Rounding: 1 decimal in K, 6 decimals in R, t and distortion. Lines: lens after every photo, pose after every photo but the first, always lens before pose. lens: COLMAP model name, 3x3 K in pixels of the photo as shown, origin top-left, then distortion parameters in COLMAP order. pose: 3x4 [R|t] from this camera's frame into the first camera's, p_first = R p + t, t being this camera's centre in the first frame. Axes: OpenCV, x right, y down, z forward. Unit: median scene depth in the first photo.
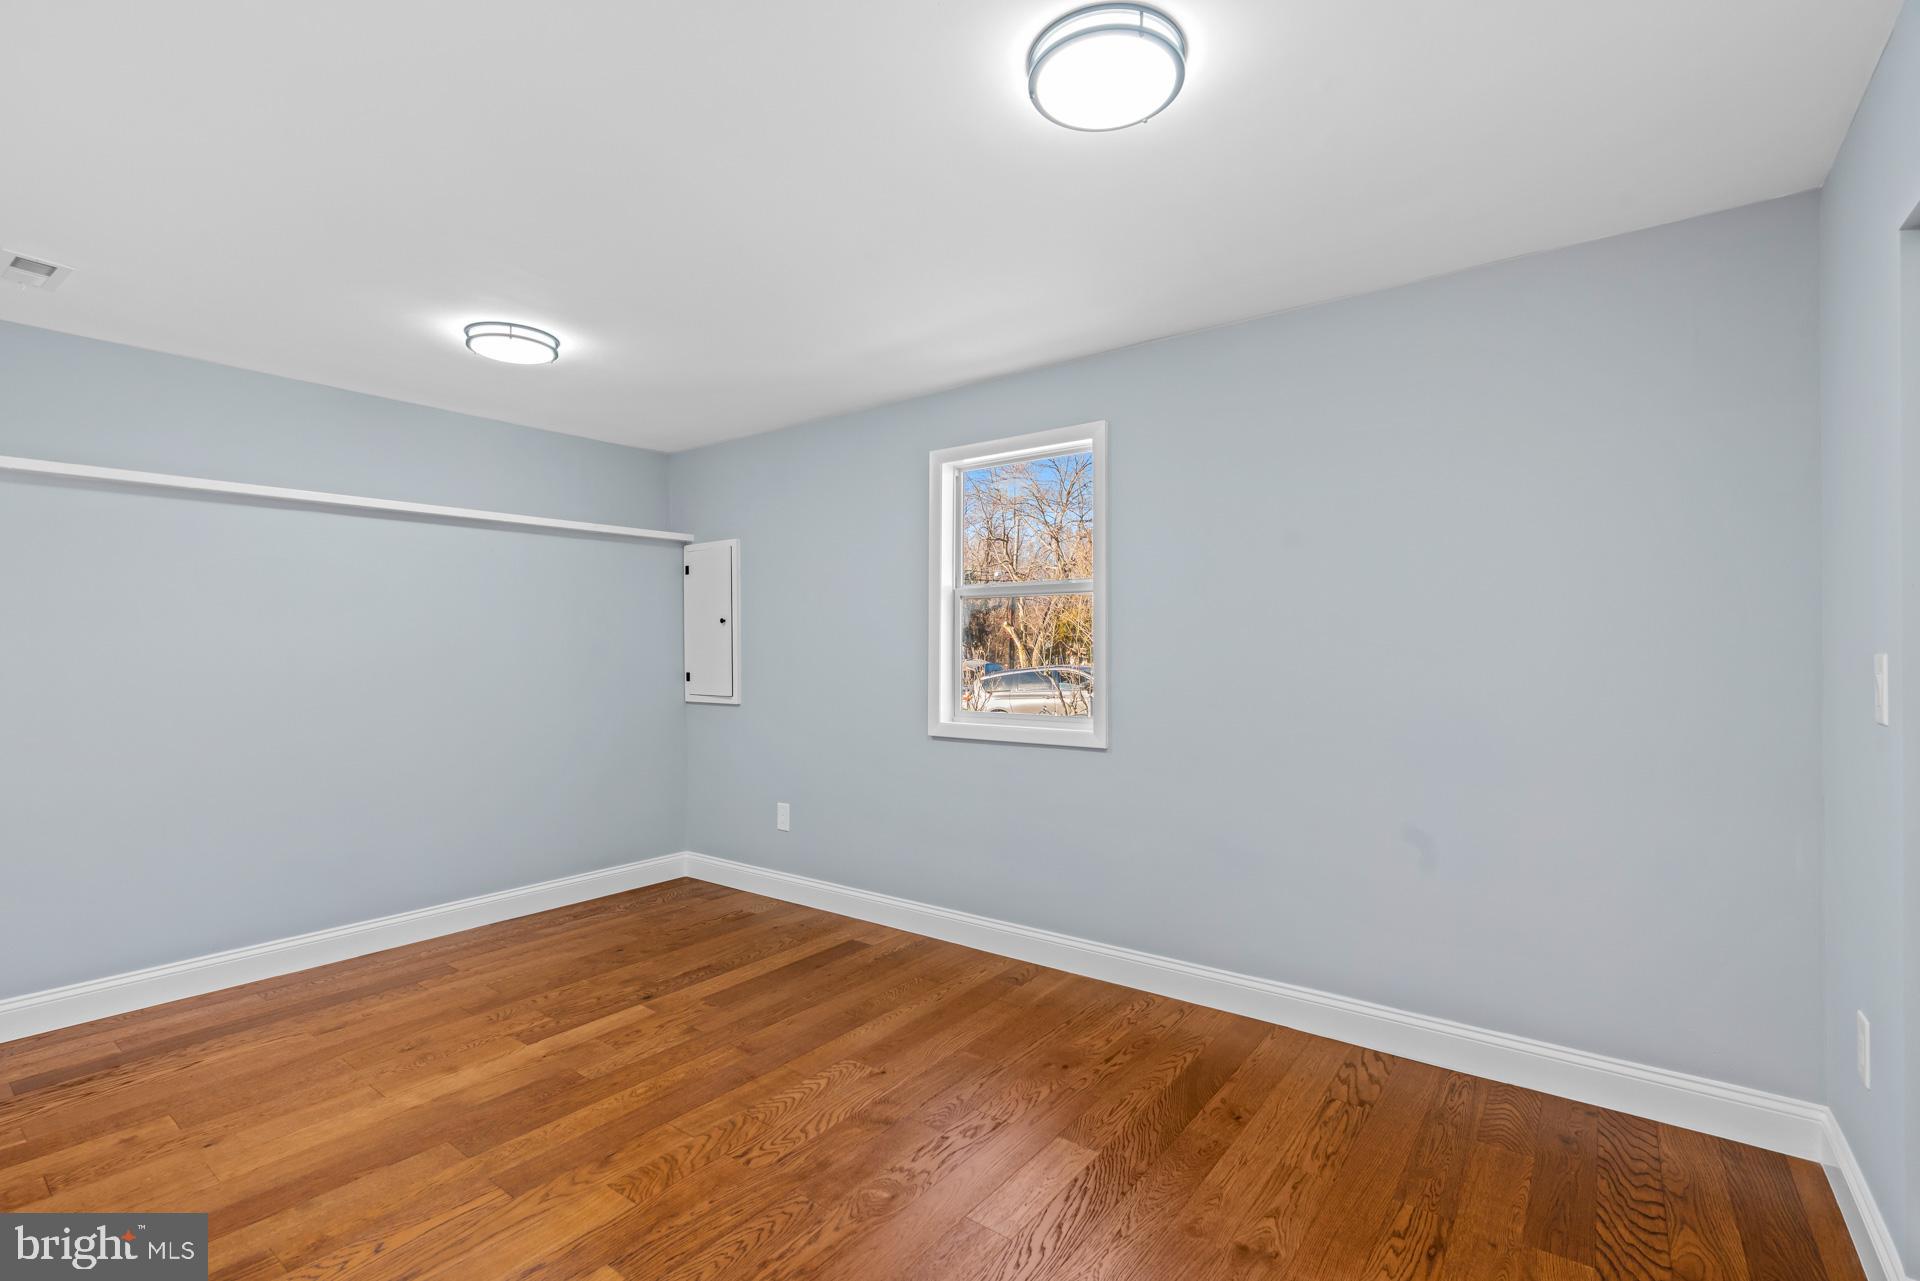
lens RADIAL K [[876.8, 0, 962.7], [0, 876.8, 647.4], [0, 0, 1]] dist [-0.012315, 0.005950]
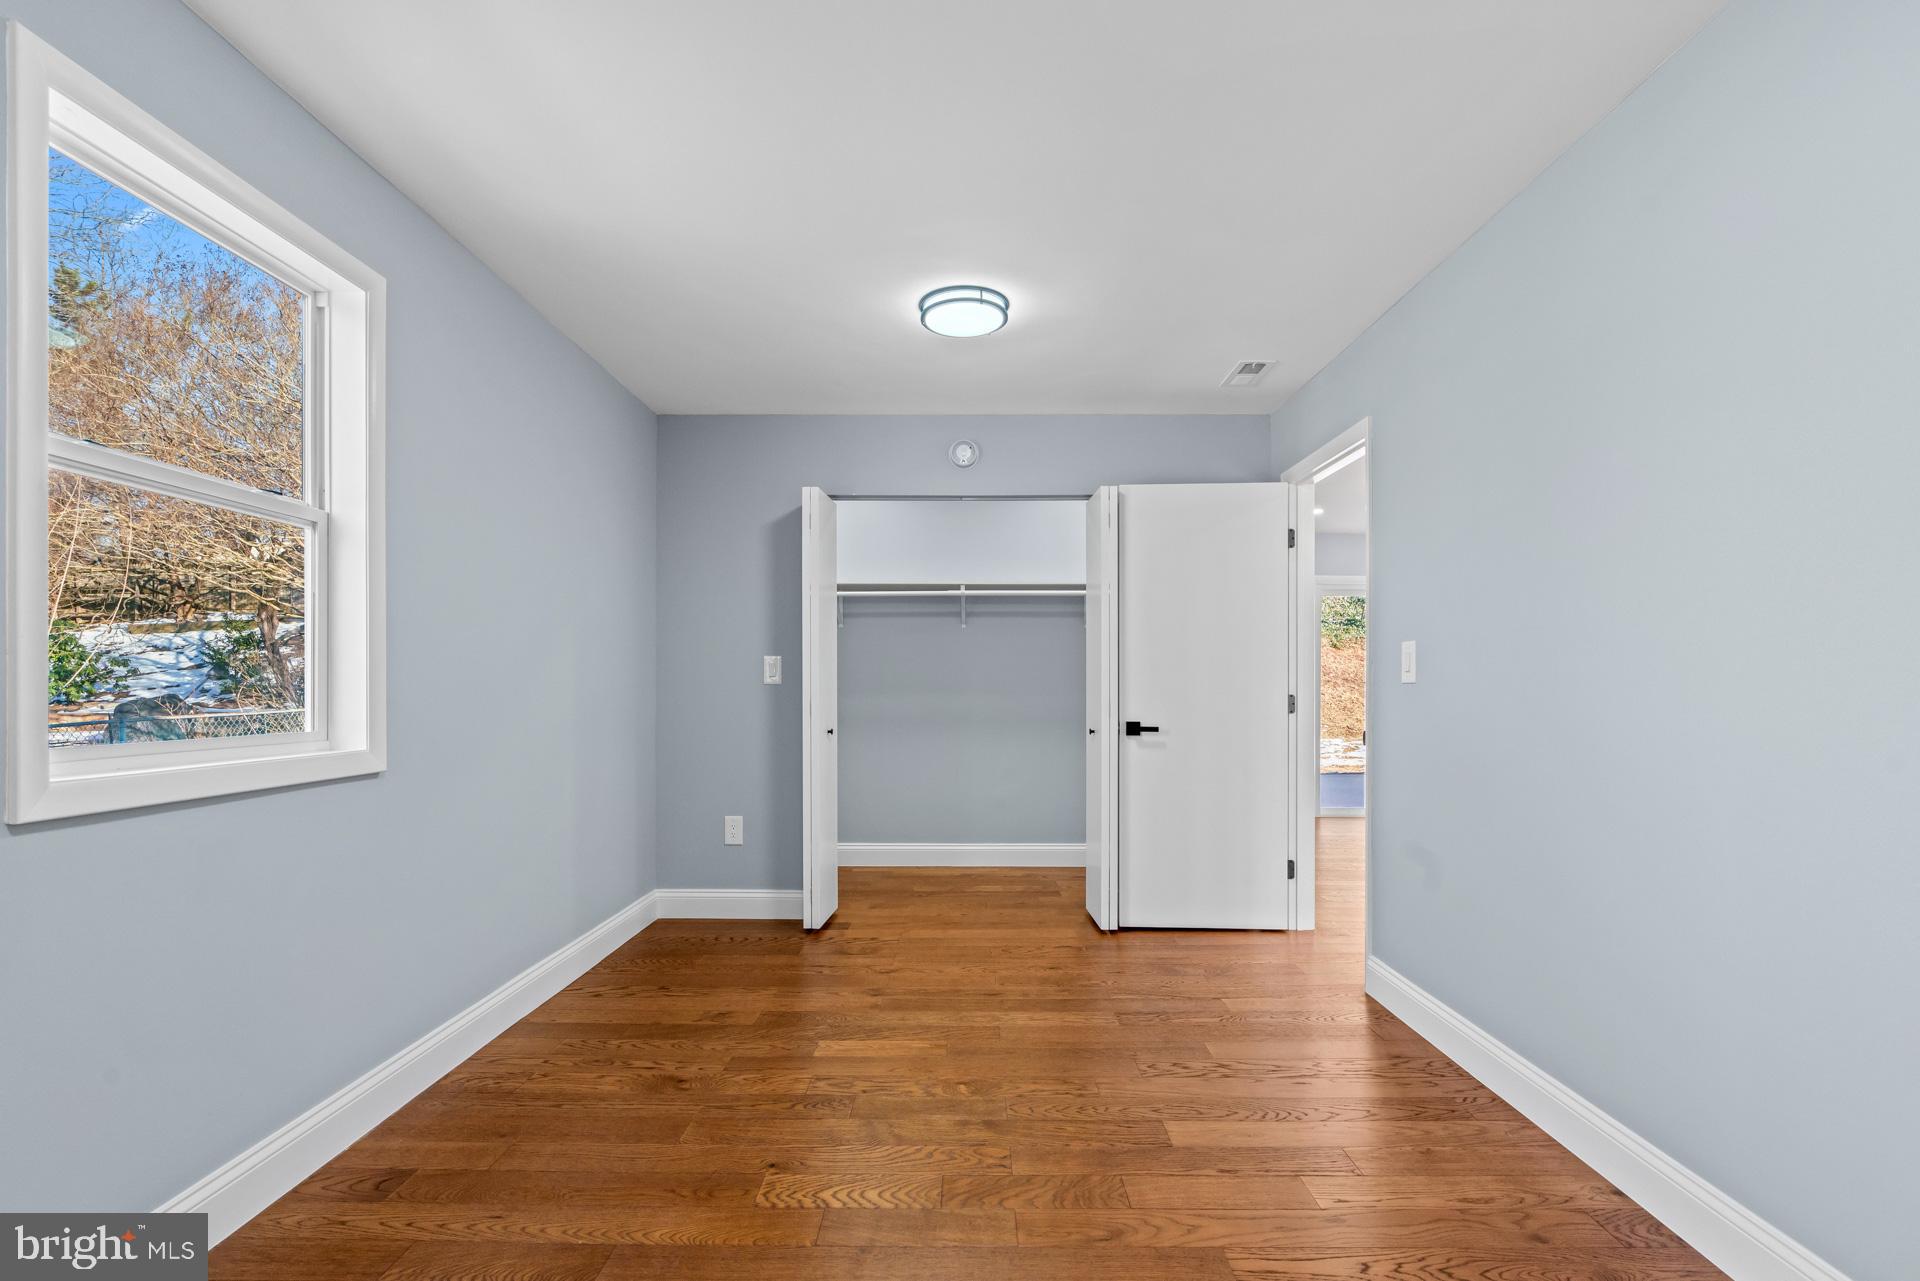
lens RADIAL K [[876.8, 0, 970.5], [0, 876.8, 689.0], [0, 0, 1]] dist [-0.012315, 0.005950]
pose [[-0.606739, 0.001365, 0.794900, -0.990478], [-0.004486, 0.999977, -0.005142, 0.084231], [-0.794889, -0.006686, -0.606718, 1.627428]]
